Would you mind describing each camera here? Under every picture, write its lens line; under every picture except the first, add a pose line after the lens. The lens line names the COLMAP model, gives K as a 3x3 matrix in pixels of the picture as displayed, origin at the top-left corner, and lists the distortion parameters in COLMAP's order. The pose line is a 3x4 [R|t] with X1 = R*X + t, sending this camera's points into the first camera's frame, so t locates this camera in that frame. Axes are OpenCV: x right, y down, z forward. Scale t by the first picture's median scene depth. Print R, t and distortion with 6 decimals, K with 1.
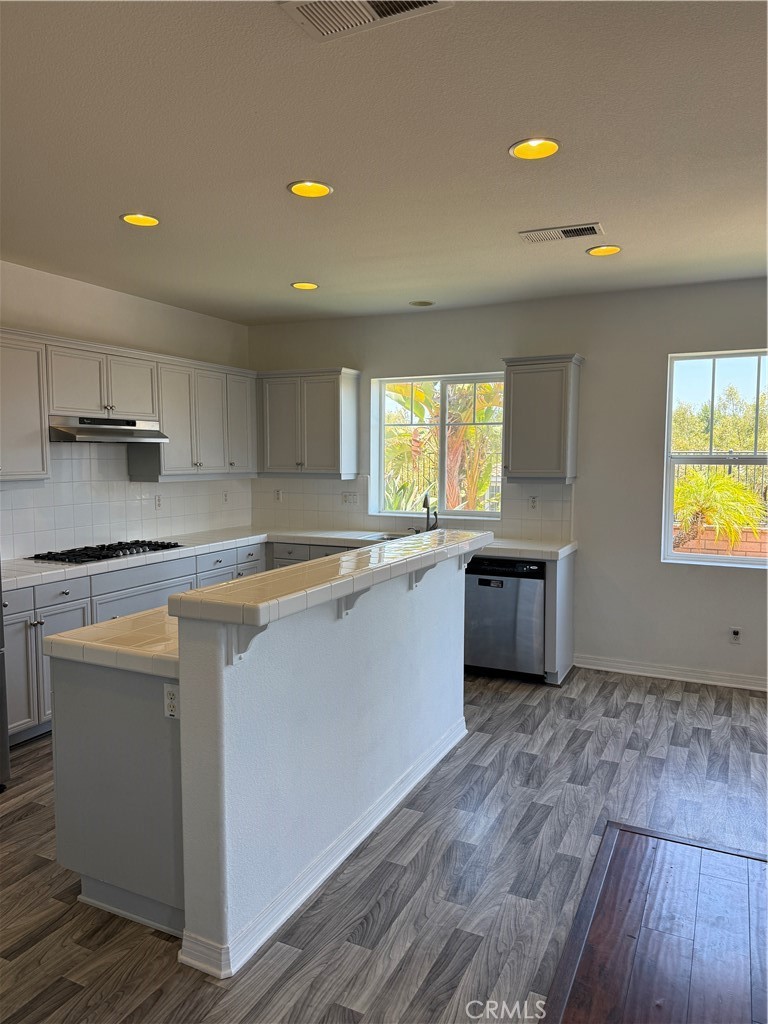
lens RADIAL K [[716.4, 0, 386.3], [0, 716.4, 512.5], [0, 0, 1]] dist [0.109740, -0.133173]
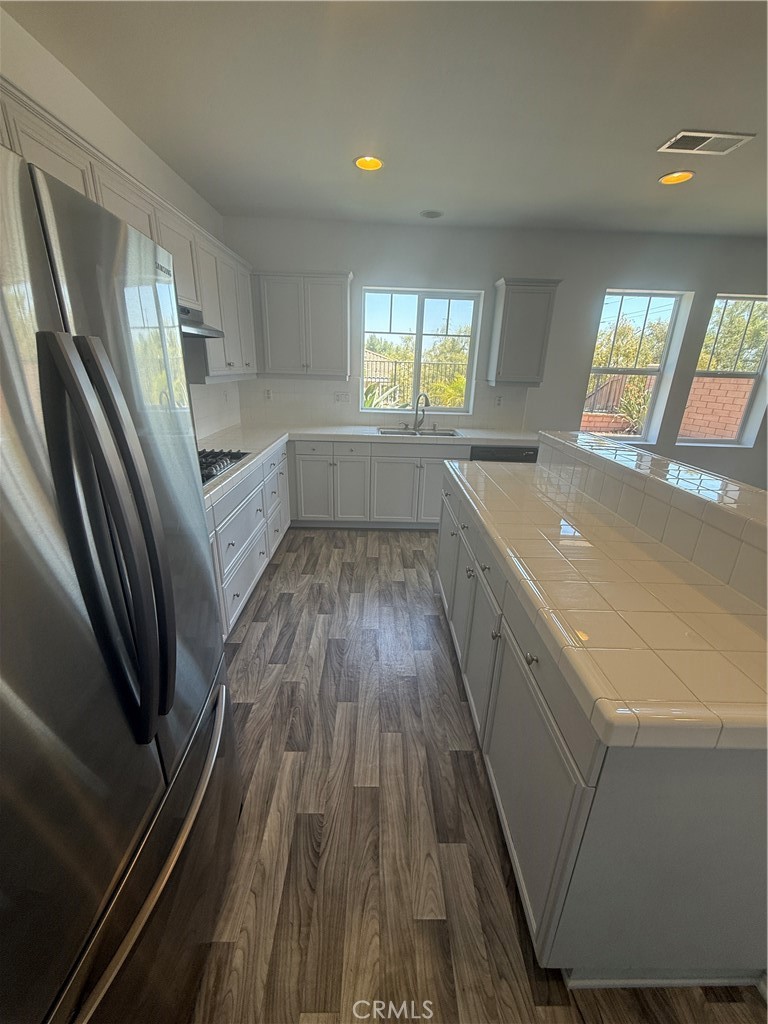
lens RADIAL K [[403.4, 0, 383.8], [0, 403.4, 508.3], [0, 0, 1]] dist [0.000260, 0.000004]
pose [[0.893077, -0.127605, 0.431427, -0.369906], [0.008119, 0.963349, 0.268127, -0.027006], [-0.449830, -0.235956, 0.861382, 0.444751]]
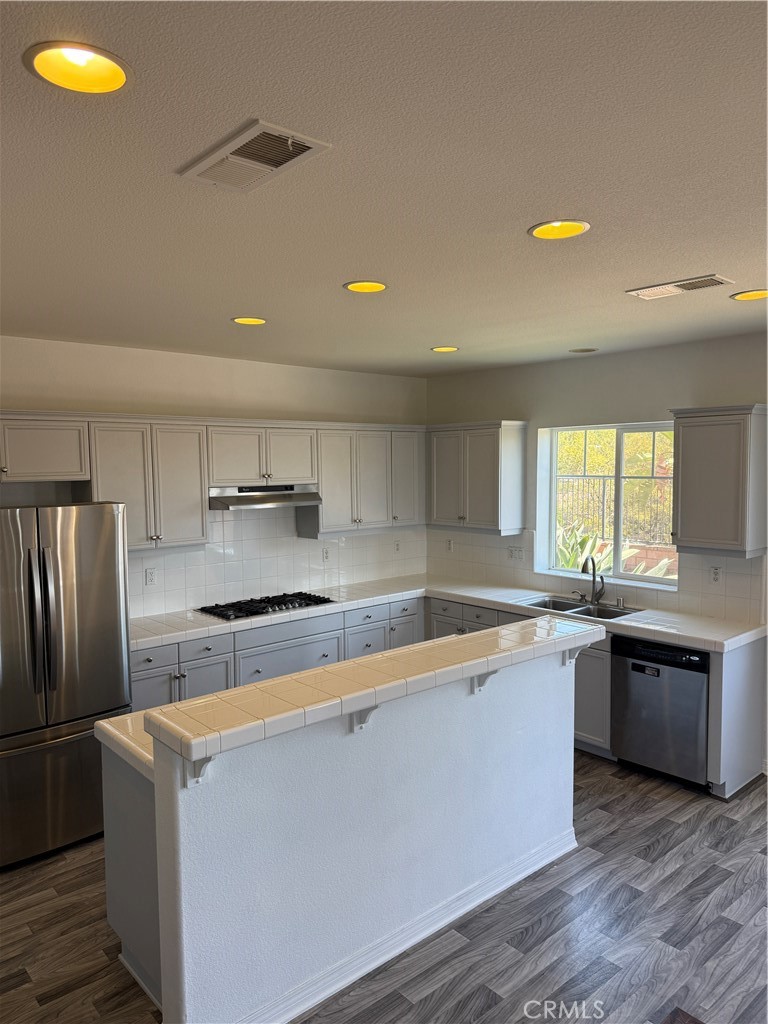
lens RADIAL K [[716.4, 0, 386.3], [0, 716.4, 512.5], [0, 0, 1]] dist [0.109740, -0.133173]
pose [[0.921723, 0.017394, -0.387458, 0.200043], [-0.020457, 0.999784, -0.003782, -0.083656], [0.387308, 0.011413, 0.921880, 0.060507]]
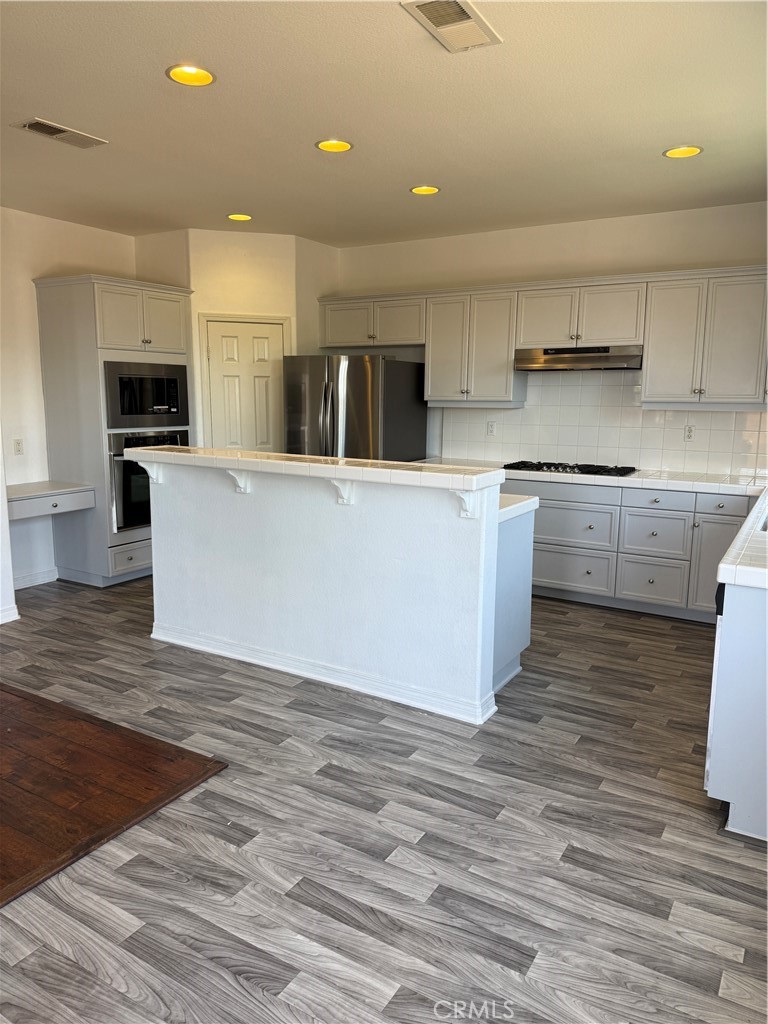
lens RADIAL K [[716.4, 0, 386.3], [0, 716.4, 512.5], [0, 0, 1]] dist [0.109740, -0.133173]
pose [[-0.095318, 0.159488, -0.982587, 0.727163], [-0.090979, 0.981555, 0.168146, -0.040426], [0.991281, 0.105422, -0.079050, 0.791287]]
